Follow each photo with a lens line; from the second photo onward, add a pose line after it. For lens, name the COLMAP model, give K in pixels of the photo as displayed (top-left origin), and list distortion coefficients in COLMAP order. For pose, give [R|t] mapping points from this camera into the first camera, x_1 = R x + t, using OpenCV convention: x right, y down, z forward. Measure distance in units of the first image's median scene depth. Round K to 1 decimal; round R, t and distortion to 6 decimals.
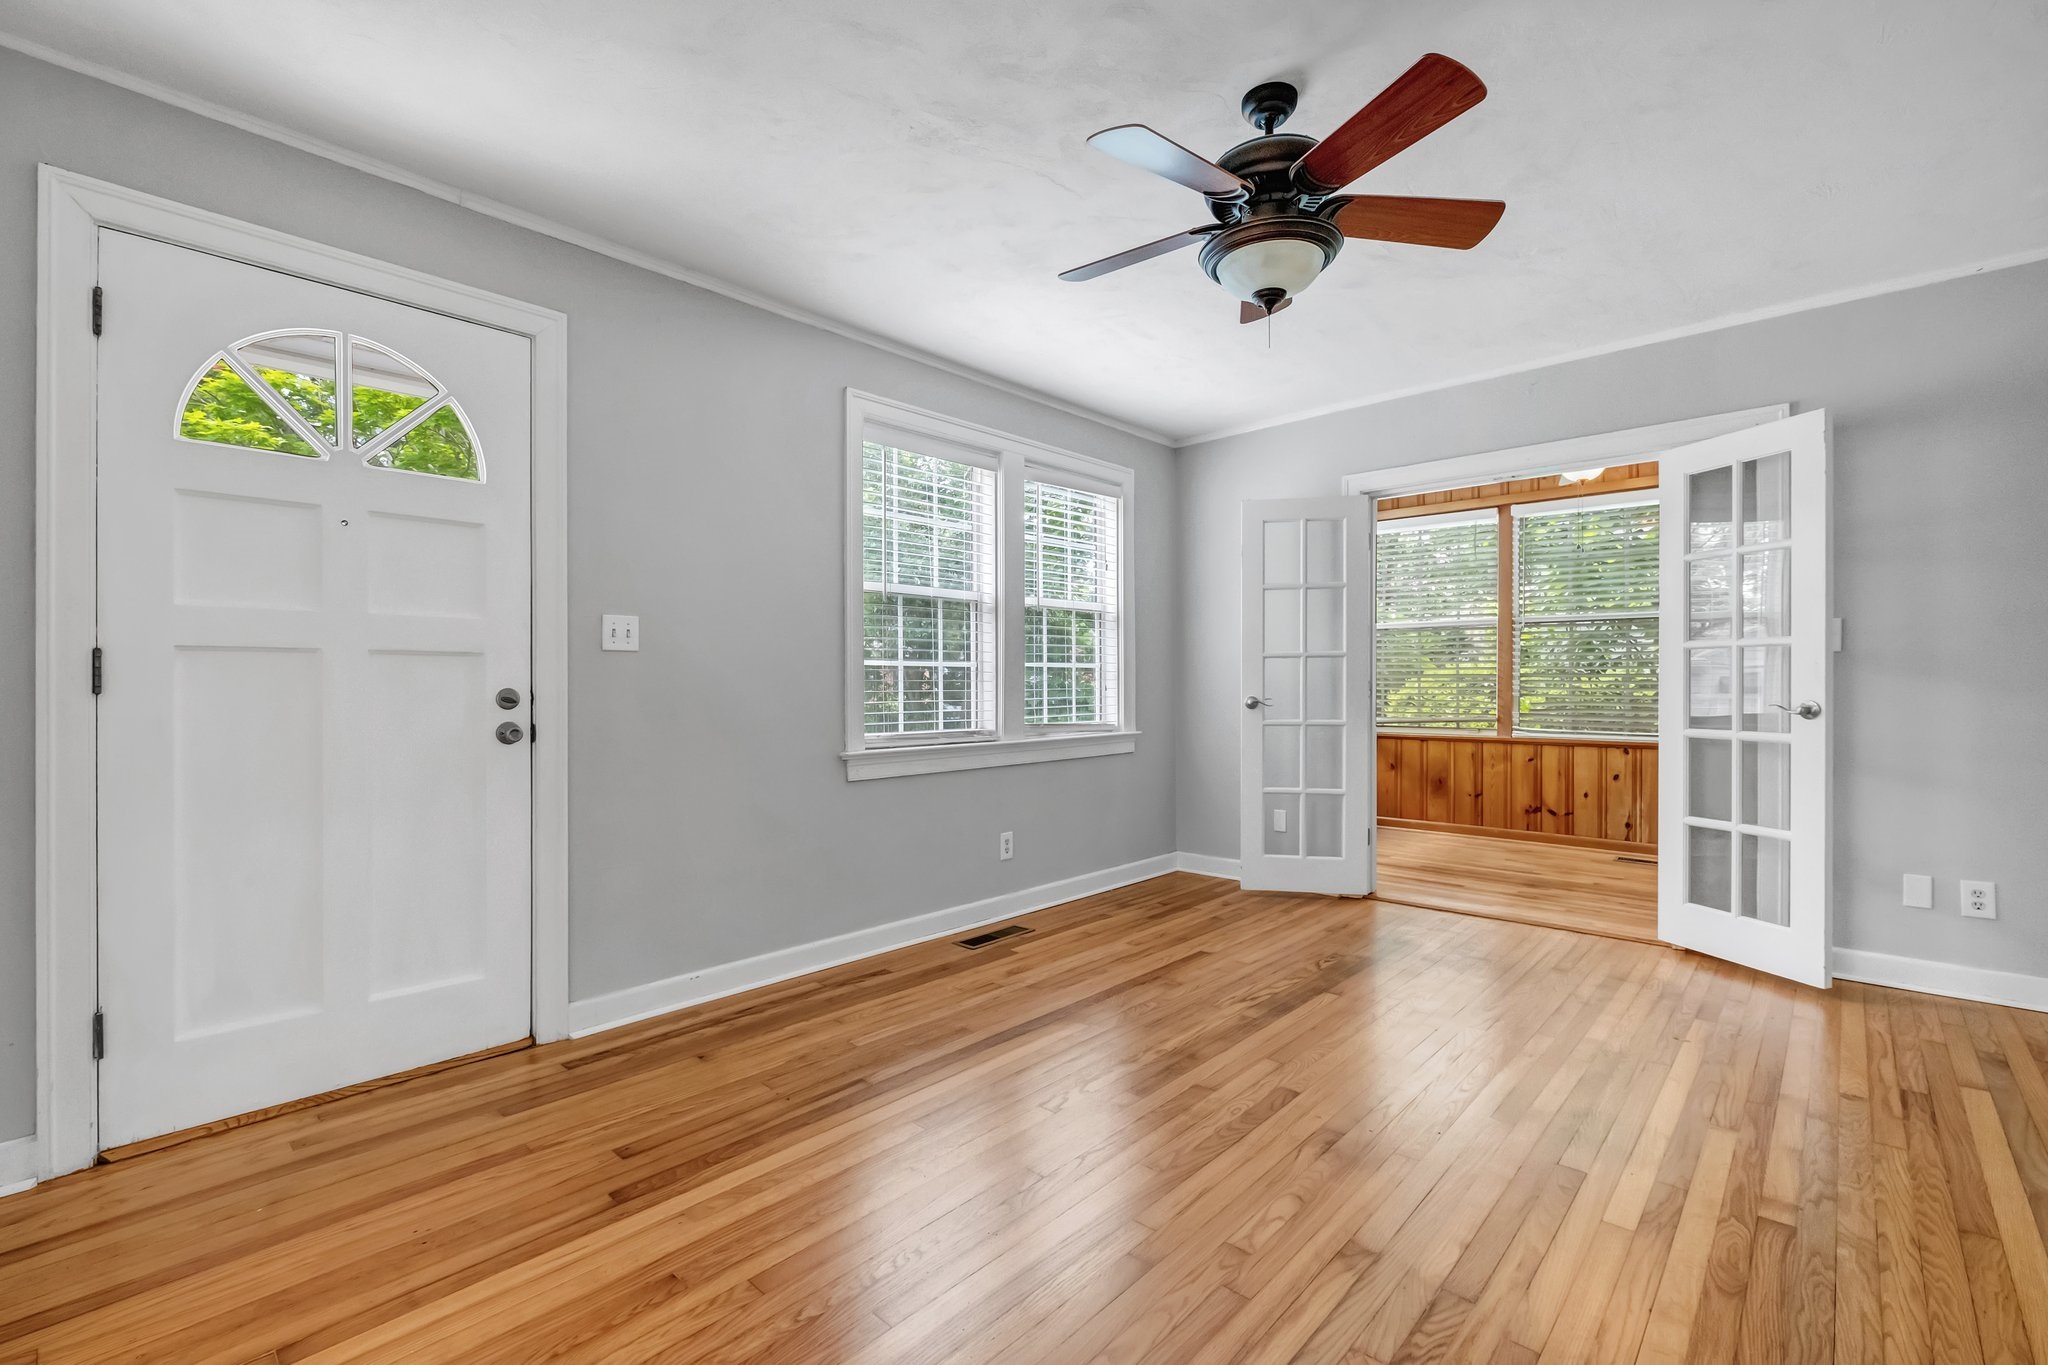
lens RADIAL K [[894.0, 0, 1036.6], [0, 894.0, 679.5], [0, 0, 1]] dist [-0.006835, 0.001356]
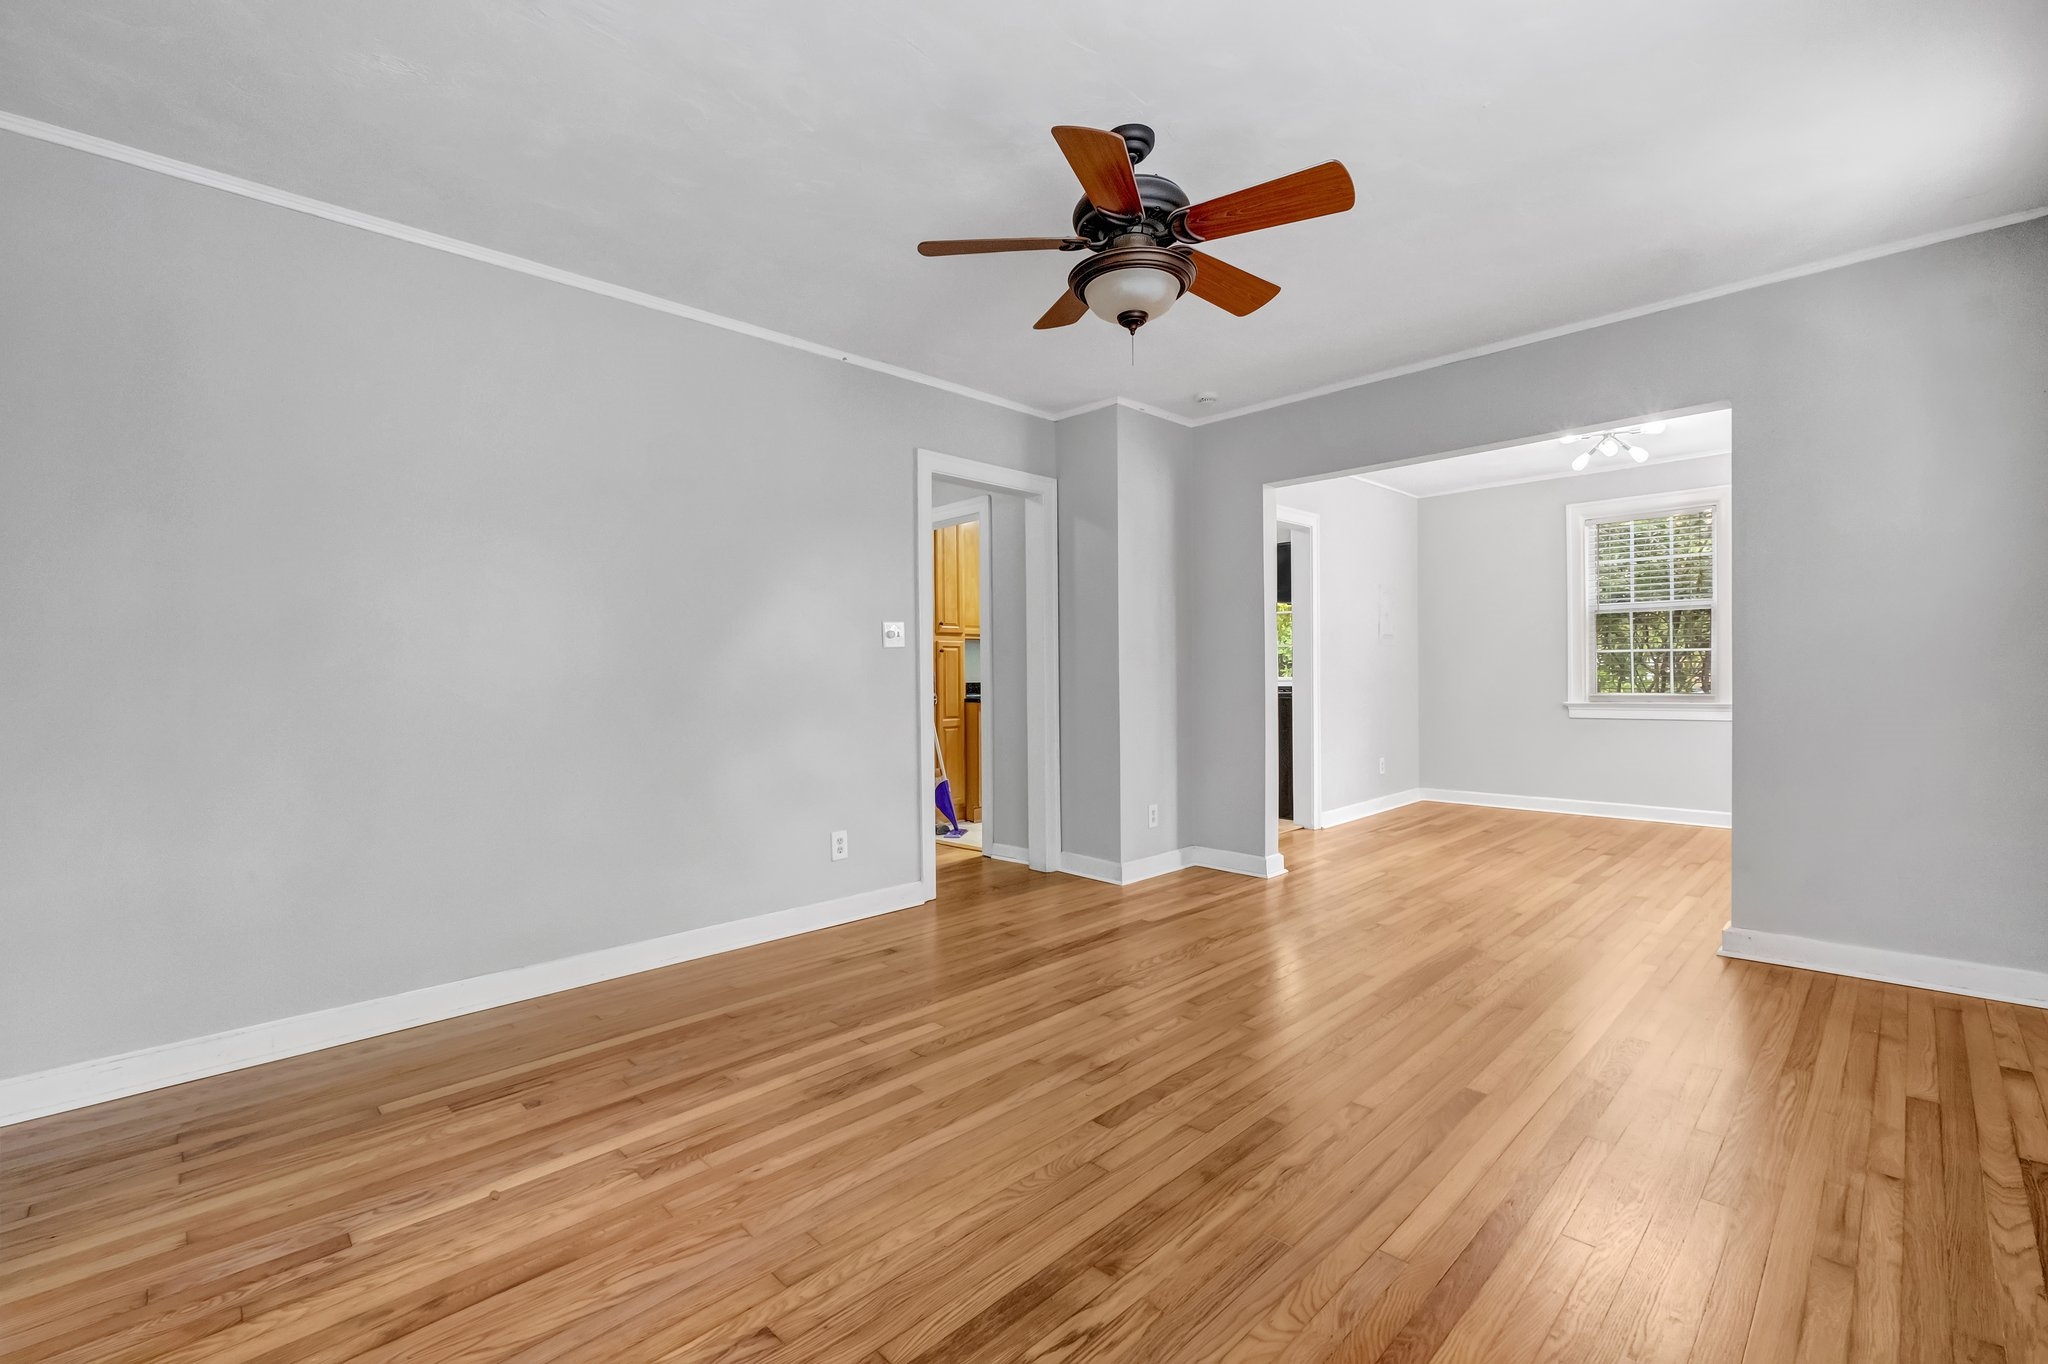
lens RADIAL K [[894.0, 0, 1028.5], [0, 894.0, 681.2], [0, 0, 1]] dist [-0.006835, 0.001356]
pose [[-0.998431, 0.014411, 0.054105, 0.234843], [0.014609, 0.999888, 0.003272, 0.006440], [-0.054052, 0.004058, -0.998530, 1.479428]]
